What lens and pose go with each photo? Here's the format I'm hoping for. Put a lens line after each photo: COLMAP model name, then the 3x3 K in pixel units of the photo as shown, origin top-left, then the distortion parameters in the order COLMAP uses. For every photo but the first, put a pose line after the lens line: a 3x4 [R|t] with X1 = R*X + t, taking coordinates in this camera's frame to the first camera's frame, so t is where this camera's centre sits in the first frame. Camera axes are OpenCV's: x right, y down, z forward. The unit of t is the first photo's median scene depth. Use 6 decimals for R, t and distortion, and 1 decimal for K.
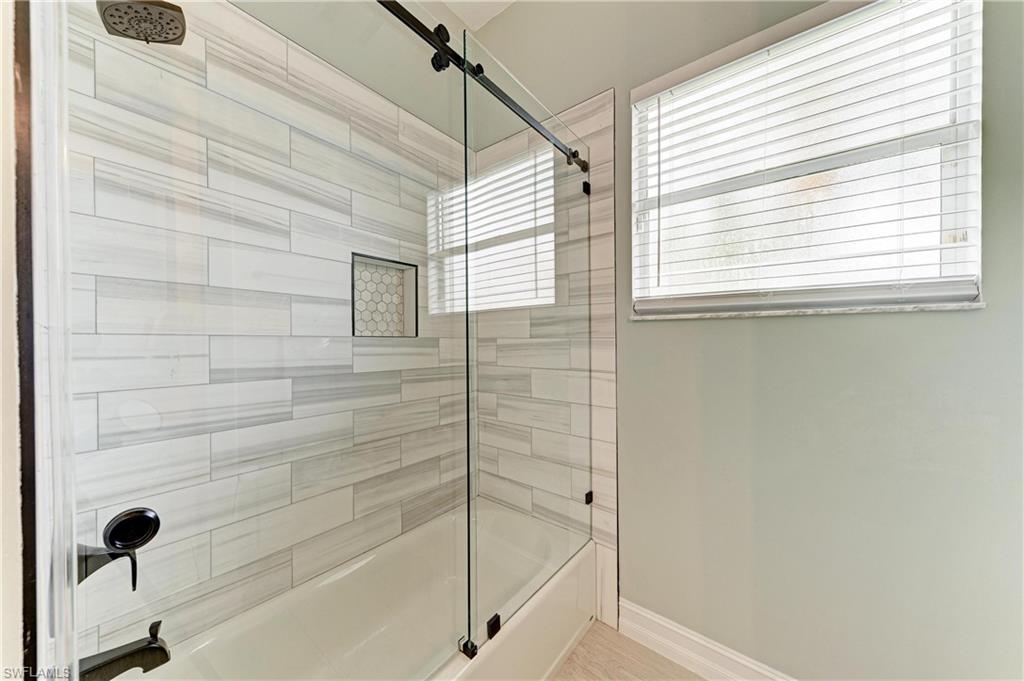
lens RADIAL K [[346.8, 0, 512.3], [0, 346.8, 334.7], [0, 0, 1]] dist [0.006569, -0.001223]
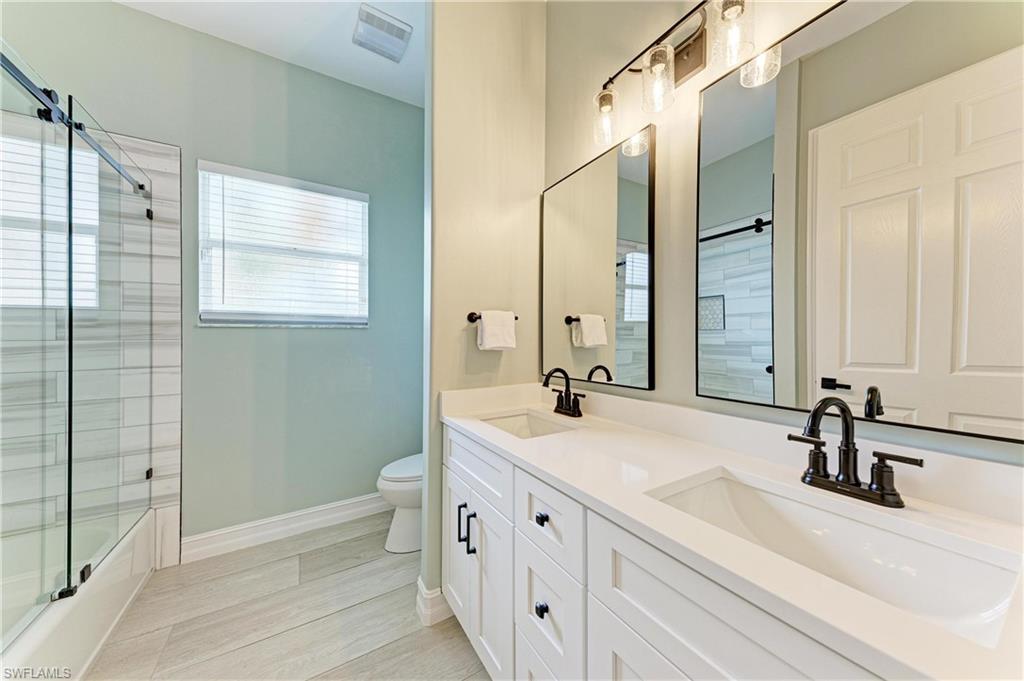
lens RADIAL K [[346.8, 0, 515.9], [0, 346.8, 334.8], [0, 0, 1]] dist [0.006569, -0.001223]
pose [[0.330921, 0.005403, 0.943643, -0.500776], [-0.004490, 0.999981, -0.004151, -0.008391], [-0.943648, -0.002863, 0.330939, -0.589327]]
